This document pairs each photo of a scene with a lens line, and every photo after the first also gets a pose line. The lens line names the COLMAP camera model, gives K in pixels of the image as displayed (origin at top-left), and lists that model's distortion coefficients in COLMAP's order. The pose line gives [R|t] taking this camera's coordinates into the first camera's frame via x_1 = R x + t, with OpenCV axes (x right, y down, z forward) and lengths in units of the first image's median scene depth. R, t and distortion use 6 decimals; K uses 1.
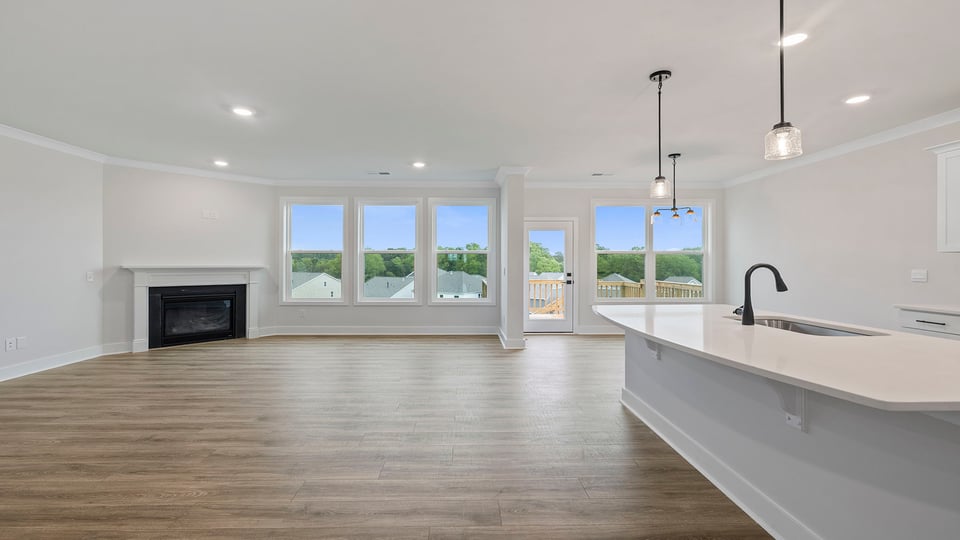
lens RADIAL K [[414.2, 0, 470.6], [0, 414.2, 261.8], [0, 0, 1]] dist [0.000113, 0.000279]
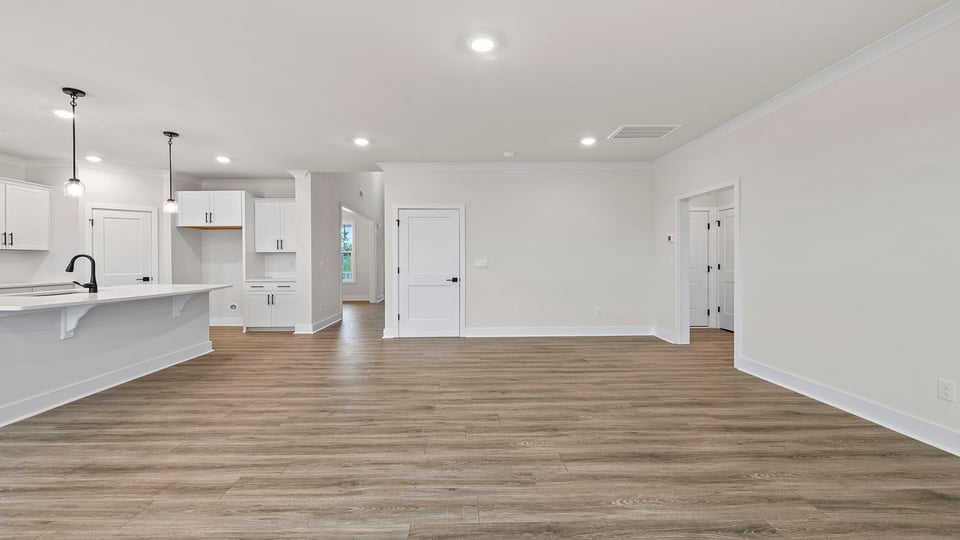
lens RADIAL K [[407.9, 0, 473.1], [0, 407.9, 265.4], [0, 0, 1]] dist [-0.001060, 0.000134]
pose [[-0.999965, 0.001577, -0.008229, -0.354686], [0.001499, 0.999953, 0.009526, 0.014353], [0.008244, 0.009514, -0.999921, 1.177354]]
